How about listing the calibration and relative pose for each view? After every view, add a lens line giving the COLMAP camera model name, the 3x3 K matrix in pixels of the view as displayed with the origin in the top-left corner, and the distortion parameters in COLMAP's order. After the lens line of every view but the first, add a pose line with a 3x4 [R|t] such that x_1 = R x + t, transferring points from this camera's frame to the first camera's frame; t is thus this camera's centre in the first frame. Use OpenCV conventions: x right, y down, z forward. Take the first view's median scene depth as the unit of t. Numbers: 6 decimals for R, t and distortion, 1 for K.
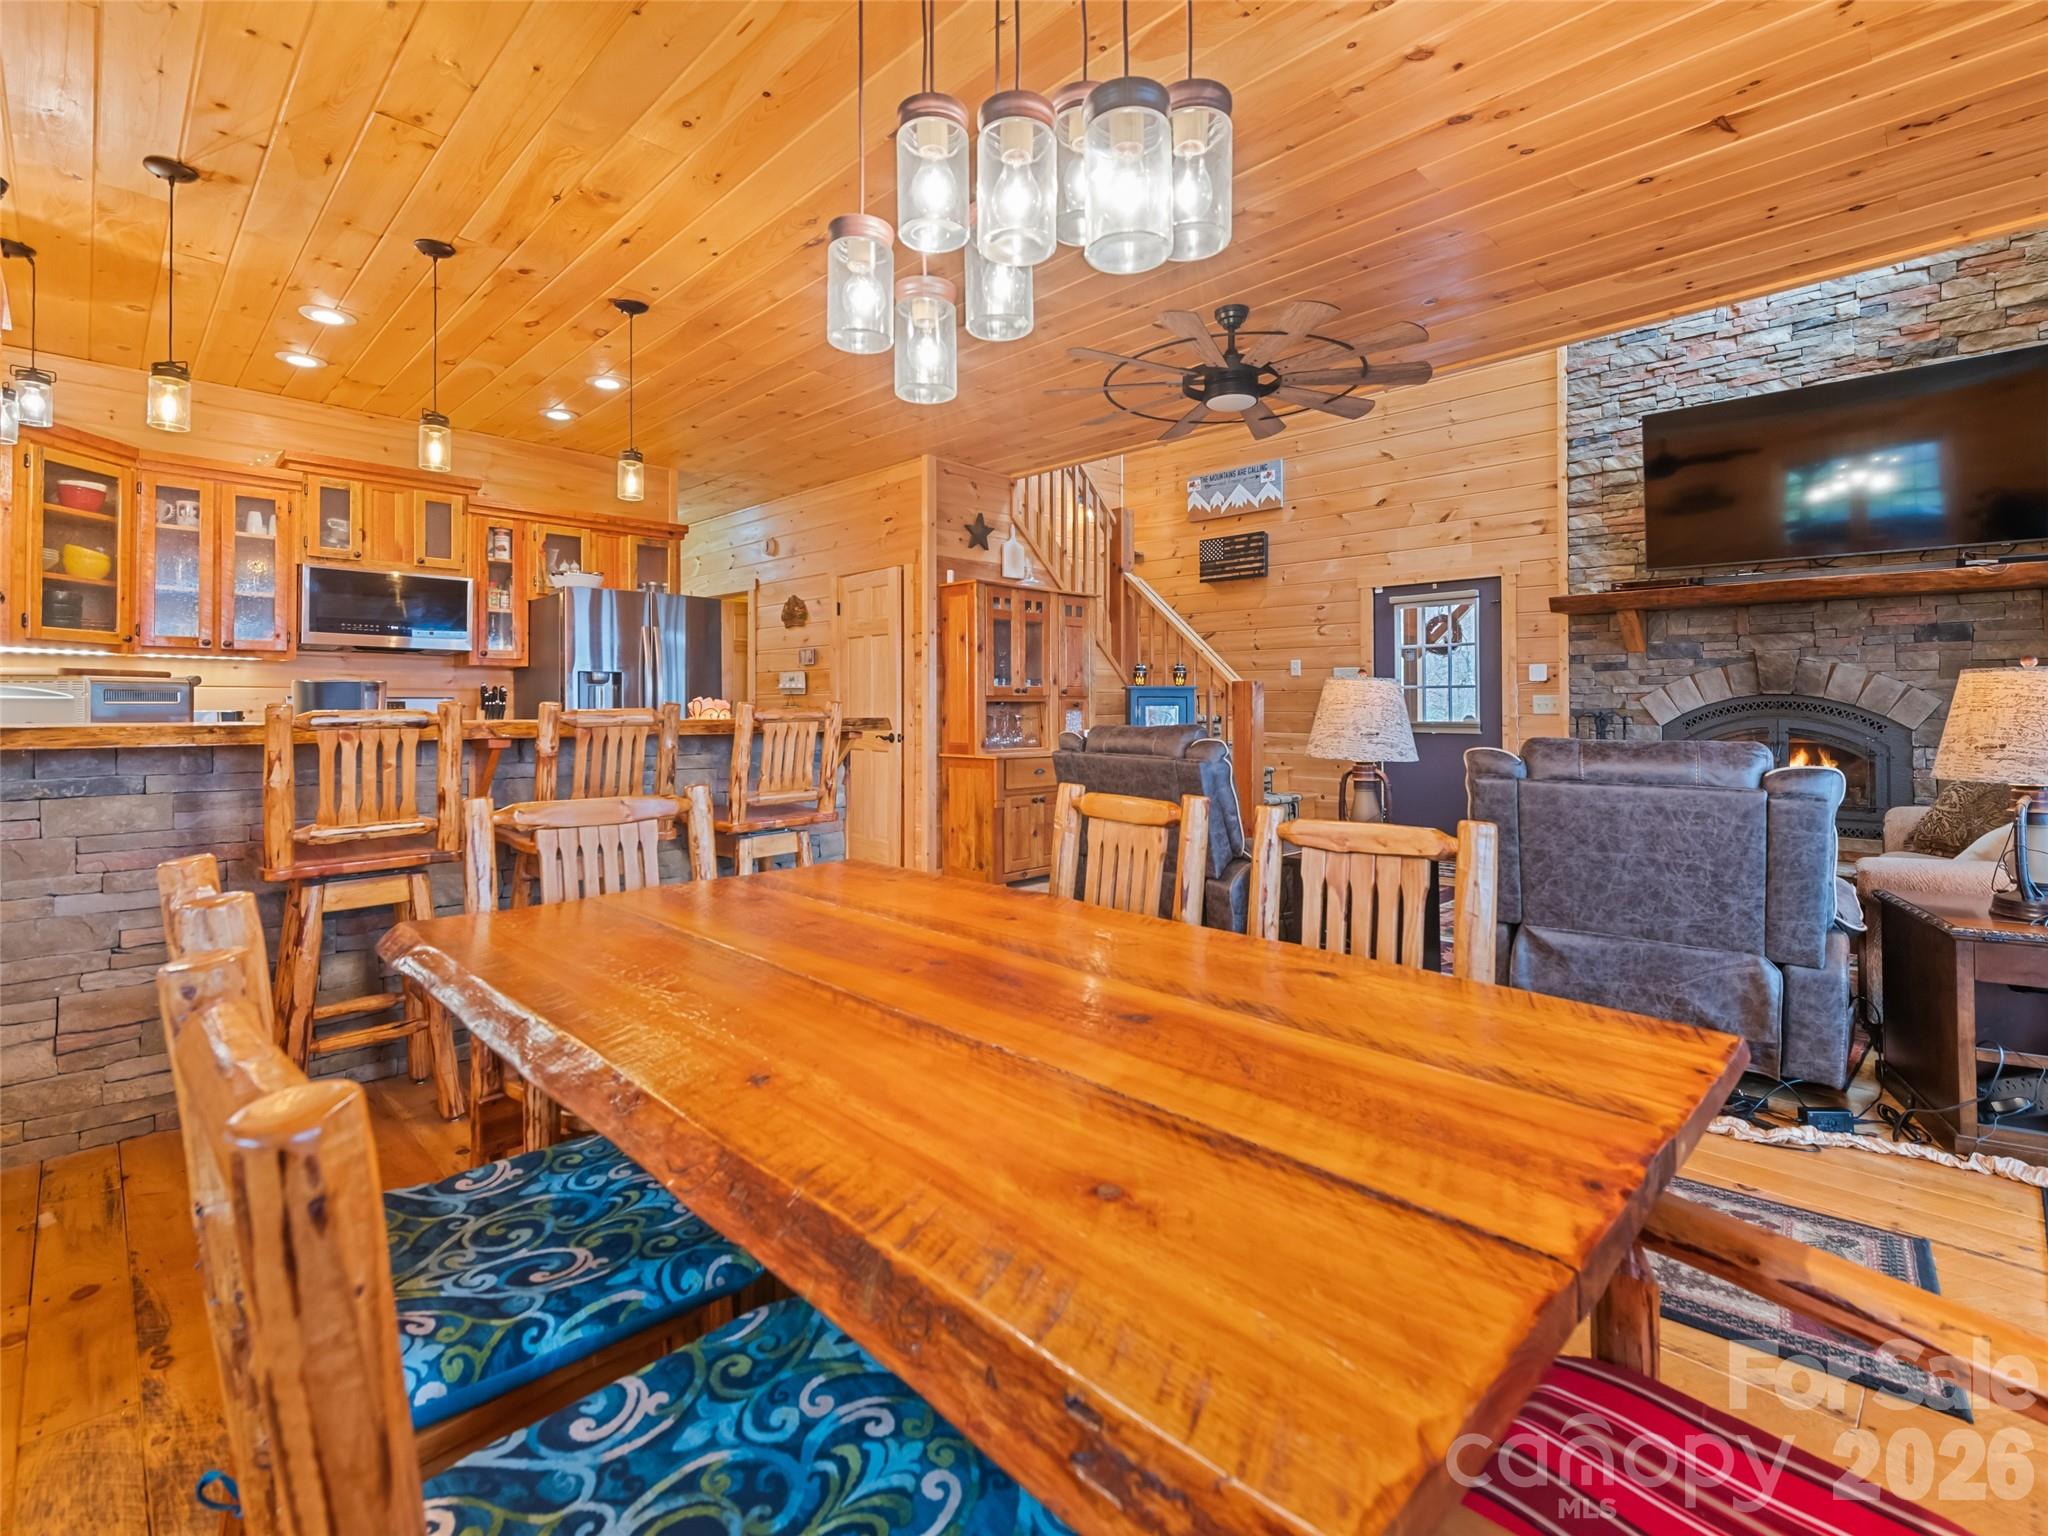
lens RADIAL K [[931.4, 0, 985.6], [0, 931.4, 685.9], [0, 0, 1]] dist [0.014736, -0.004323]
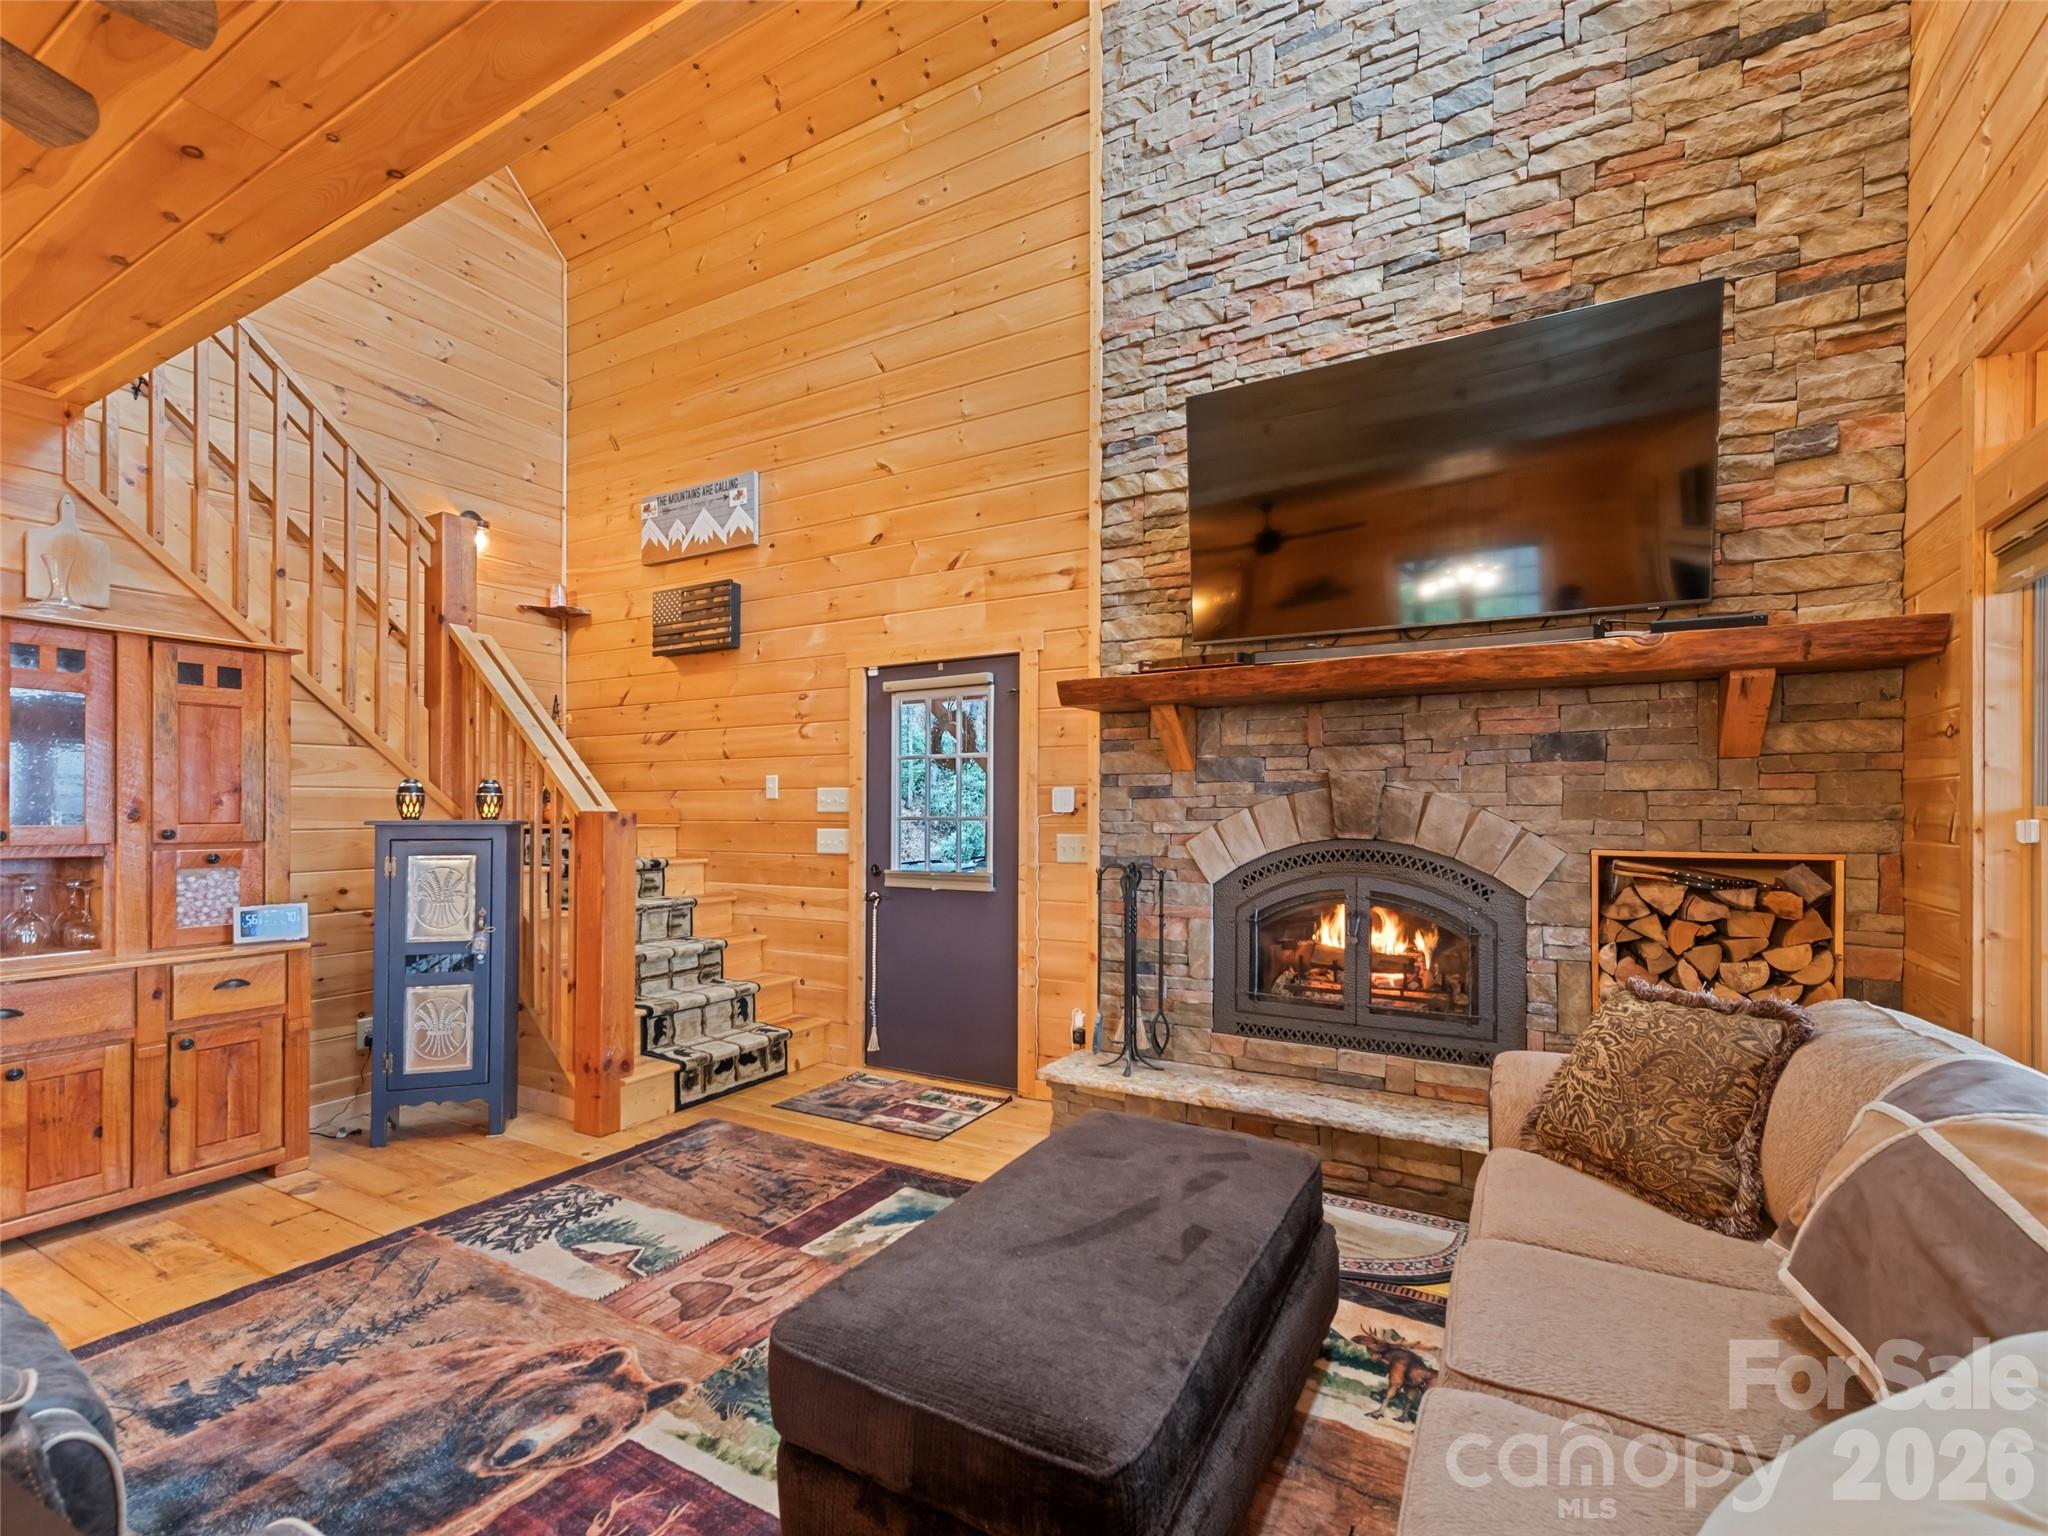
lens RADIAL K [[931.4, 0, 981.5], [0, 931.4, 809.6], [0, 0, 1]] dist [0.014736, -0.004323]
pose [[0.963808, 0.001874, 0.266591, 0.391509], [-0.006075, 0.999870, 0.014934, -0.017959], [-0.266529, -0.016013, 0.963694, 0.416169]]
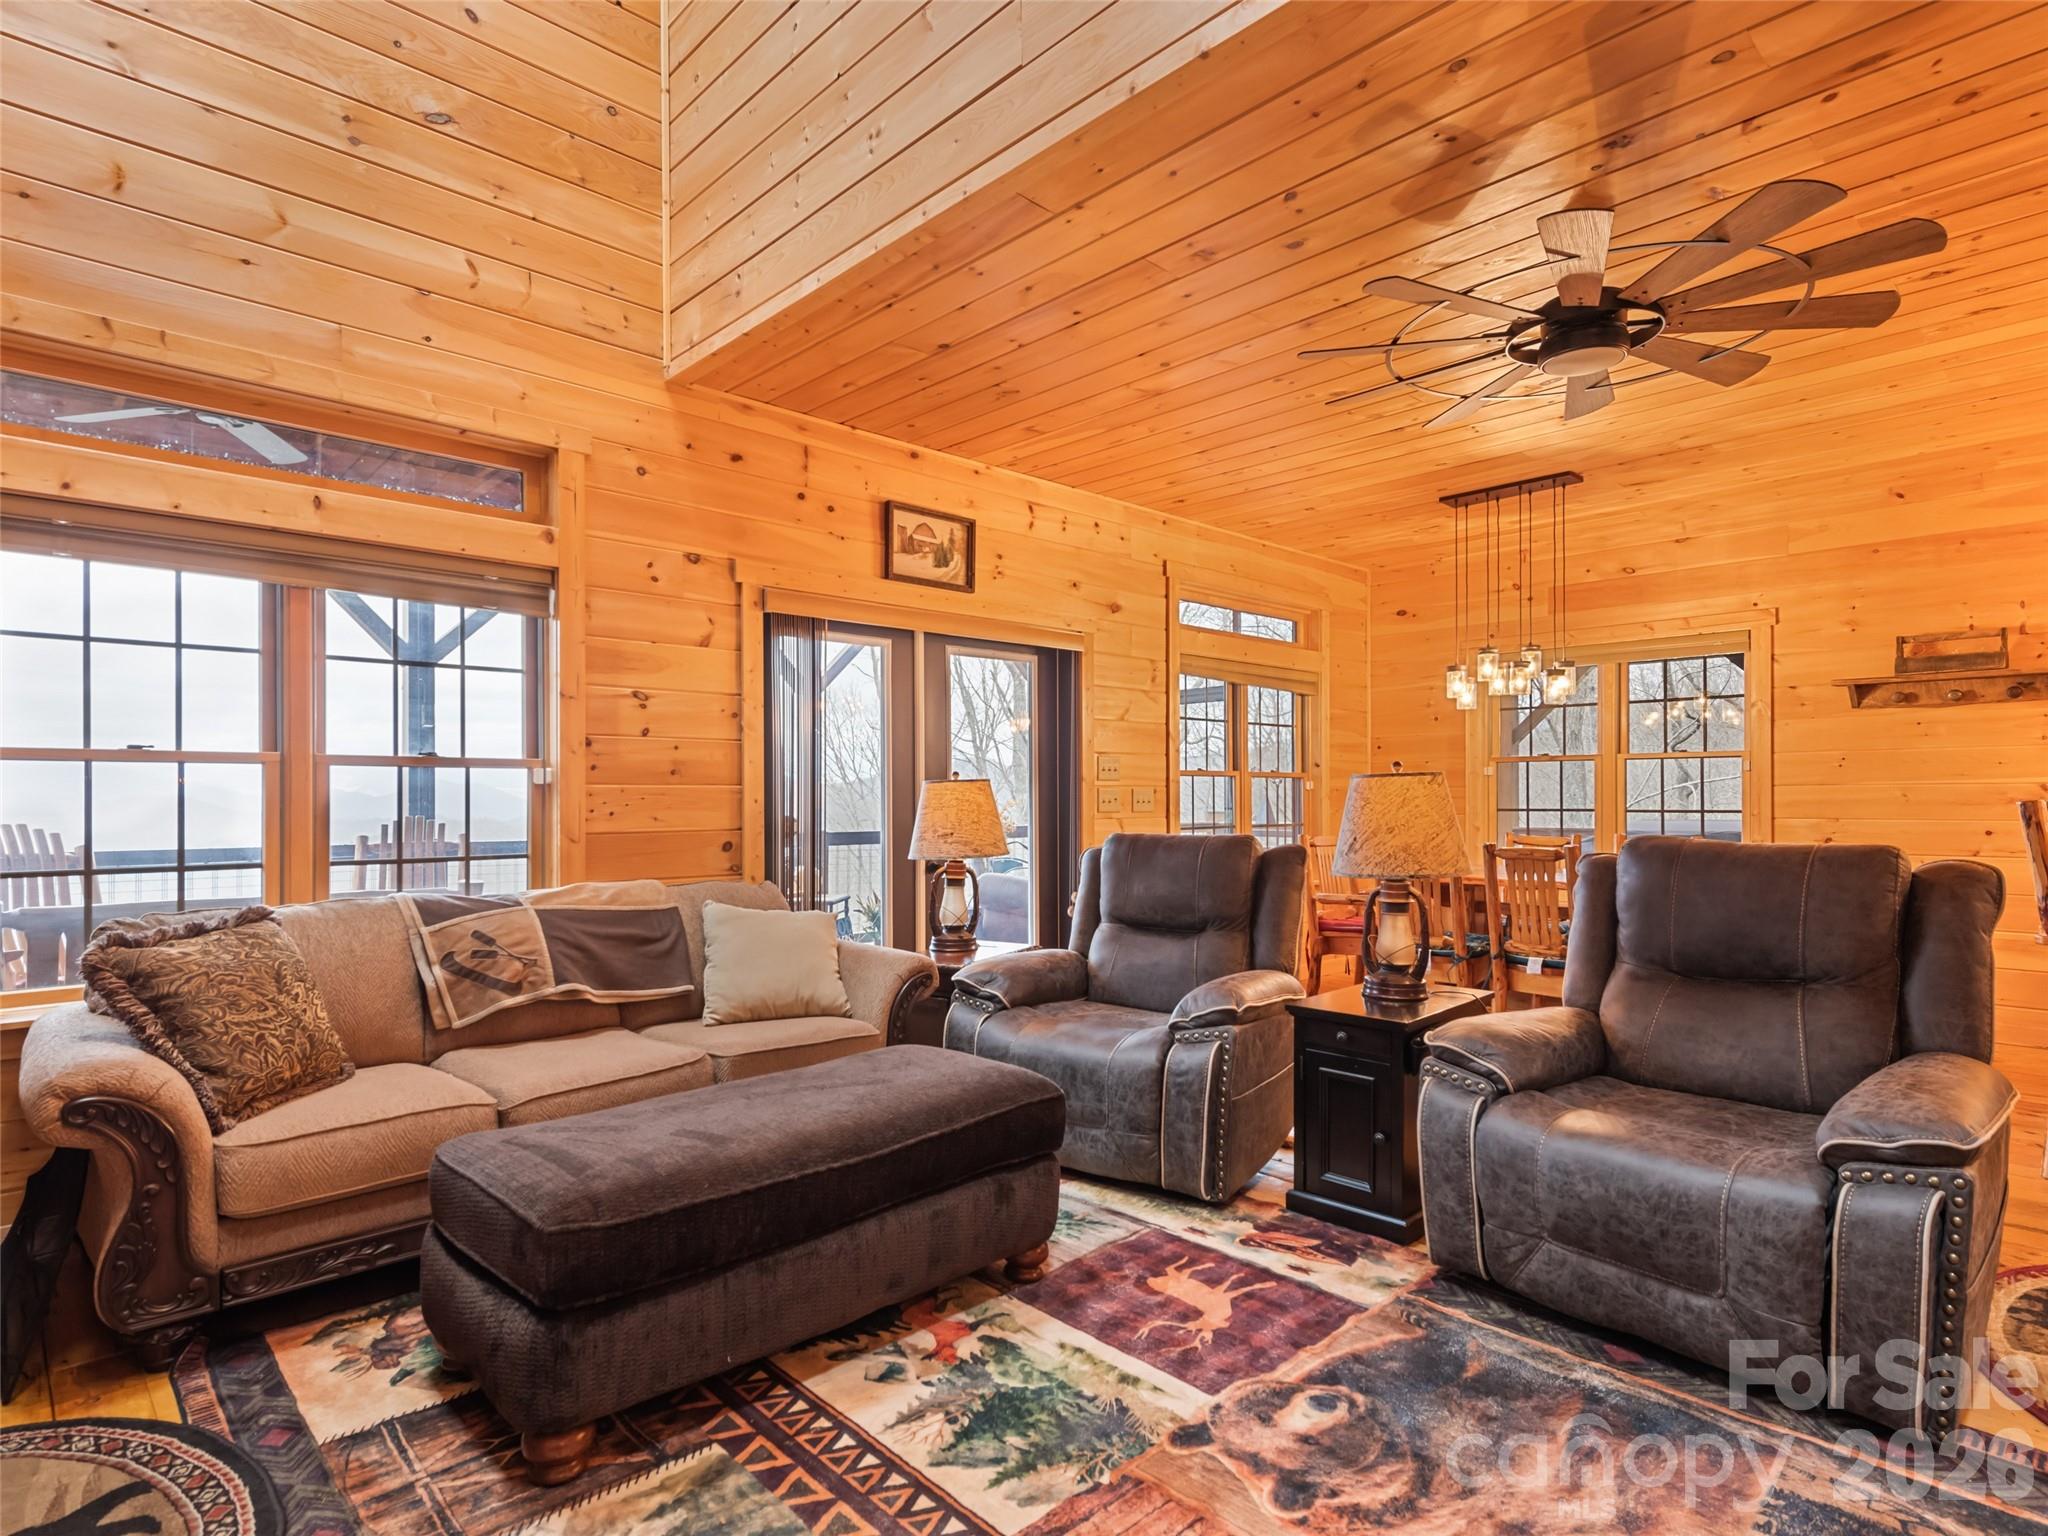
lens RADIAL K [[1087.8, 0, 1002.1], [0, 1087.8, 795.3], [0, 0, 1]] dist [0.025658, -0.007143]
pose [[-0.999974, 0.001553, -0.007095, 0.433950], [0.001674, 0.999852, -0.017118, 0.014524], [0.007067, -0.017129, -0.999828, 1.146387]]
